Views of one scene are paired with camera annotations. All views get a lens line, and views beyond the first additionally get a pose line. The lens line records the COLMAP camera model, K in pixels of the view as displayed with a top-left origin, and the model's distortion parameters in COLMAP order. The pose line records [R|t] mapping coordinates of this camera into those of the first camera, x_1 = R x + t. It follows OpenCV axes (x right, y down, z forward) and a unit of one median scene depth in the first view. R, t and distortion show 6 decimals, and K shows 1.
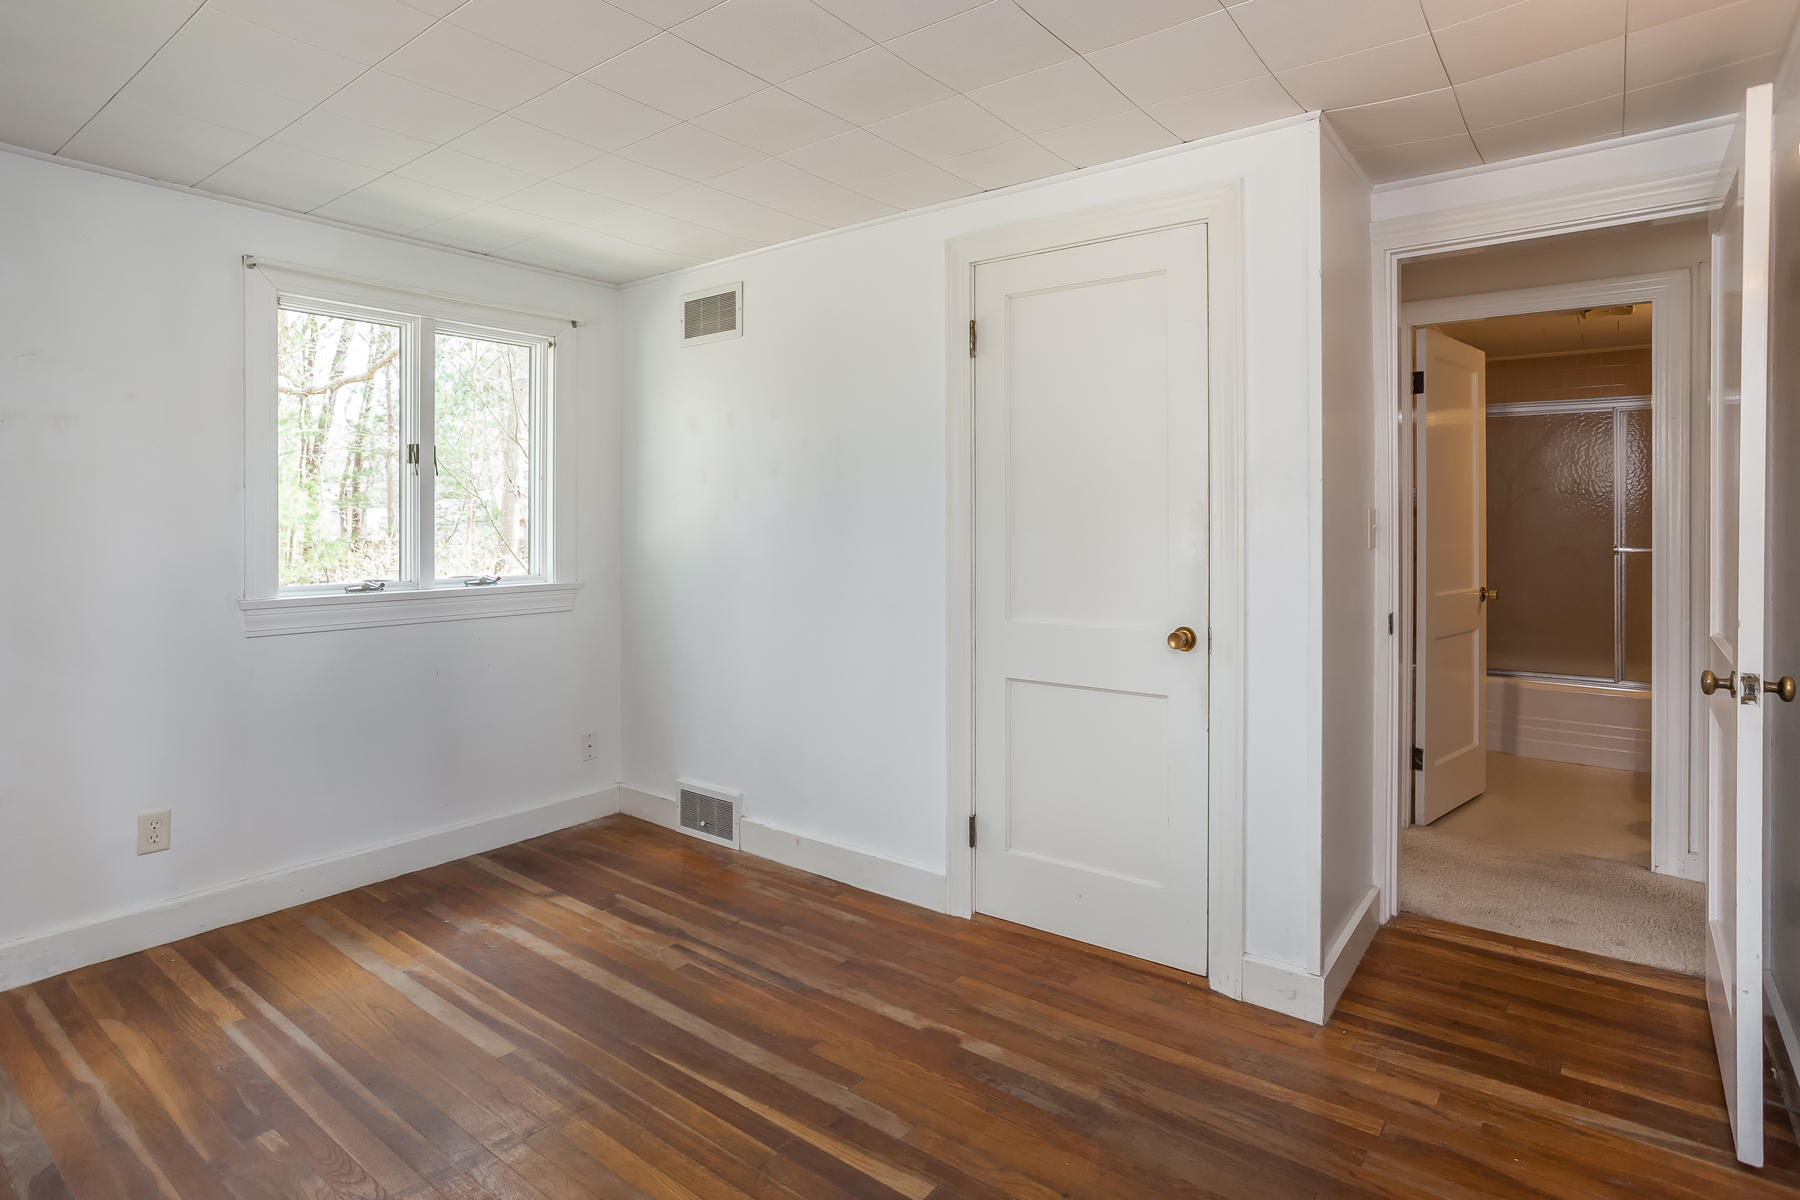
lens RADIAL K [[941.5, 0, 903.4], [0, 941.5, 537.0], [0, 0, 1]] dist [-0.056242, 0.022112]
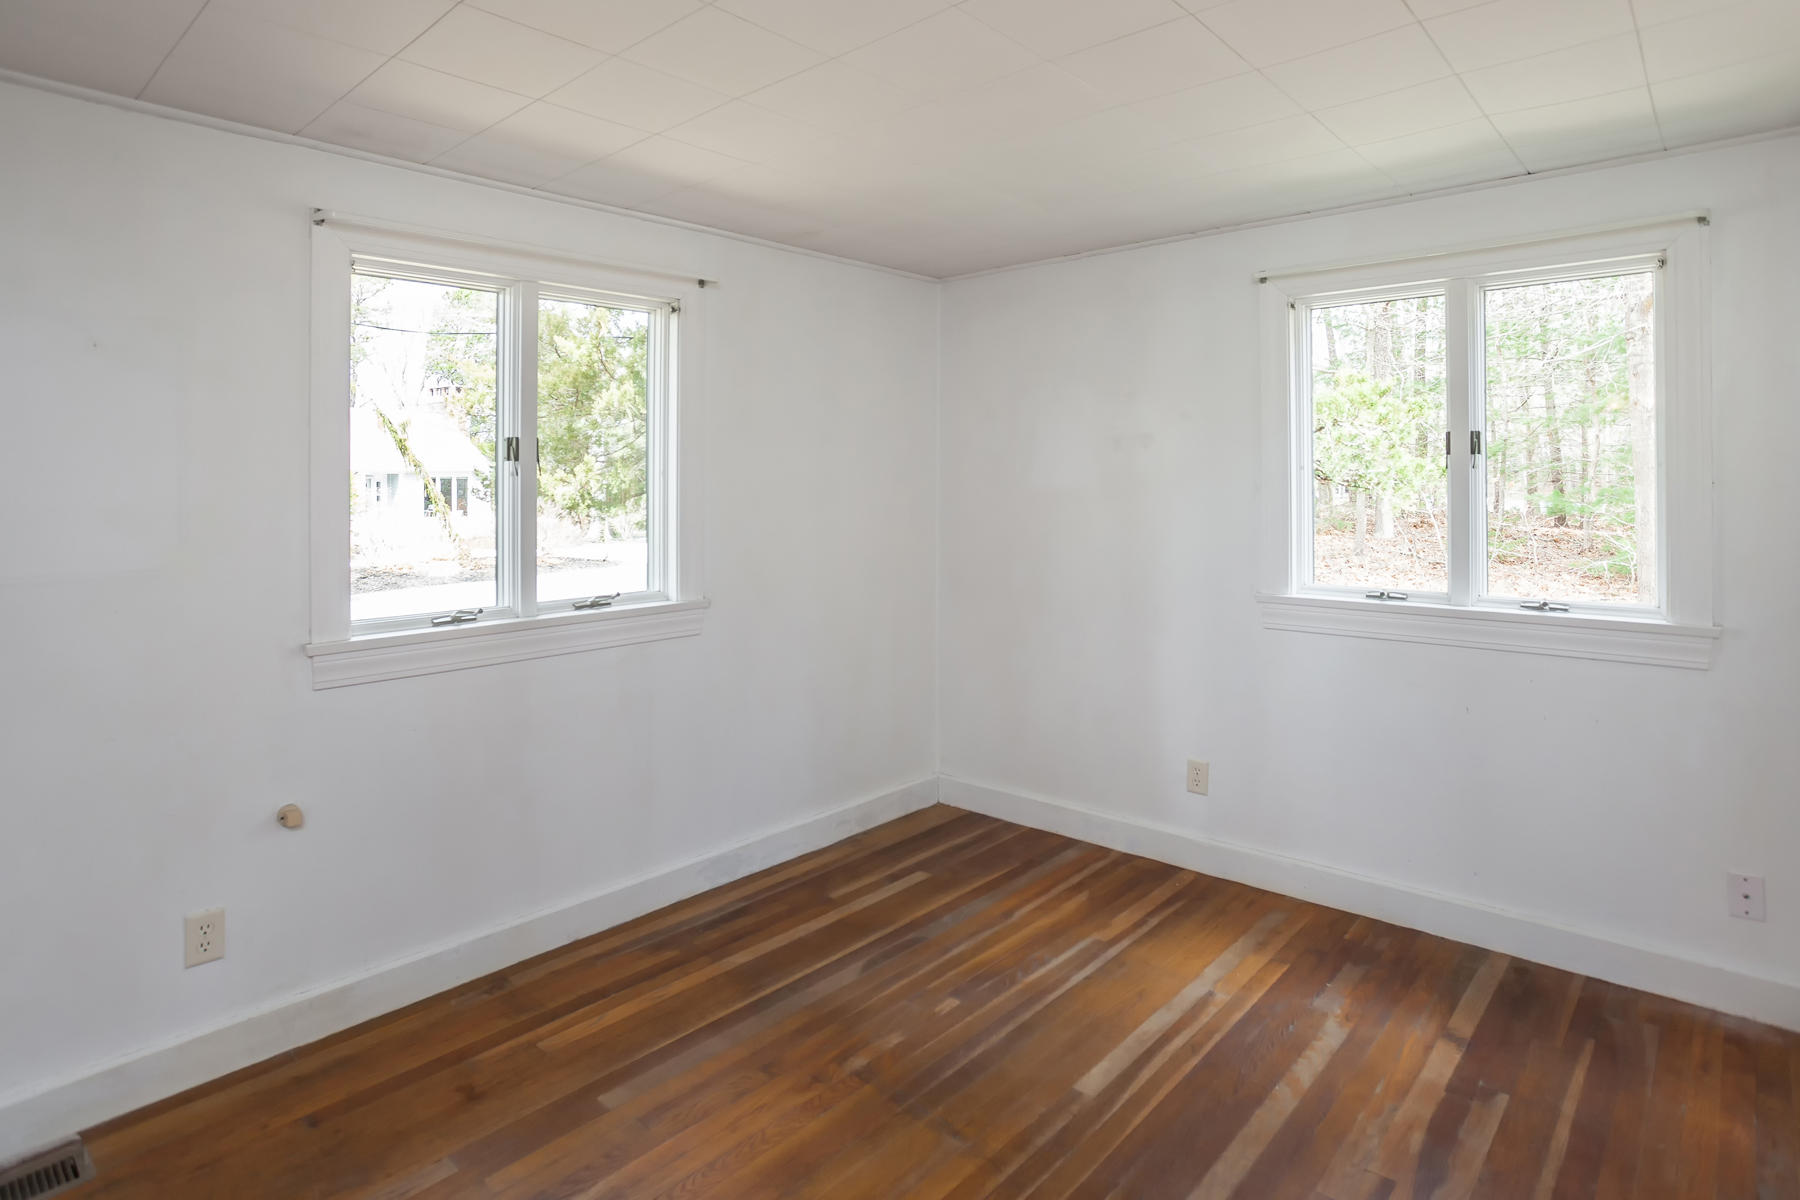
lens RADIAL K [[941.5, 0, 903.4], [0, 941.5, 537.0], [0, 0, 1]] dist [-0.056242, 0.022112]
pose [[-0.080856, 0.049616, -0.995490, 0.417511], [-0.011383, 0.998649, 0.050698, -0.050011], [0.996661, 0.015431, -0.080182, 0.719181]]
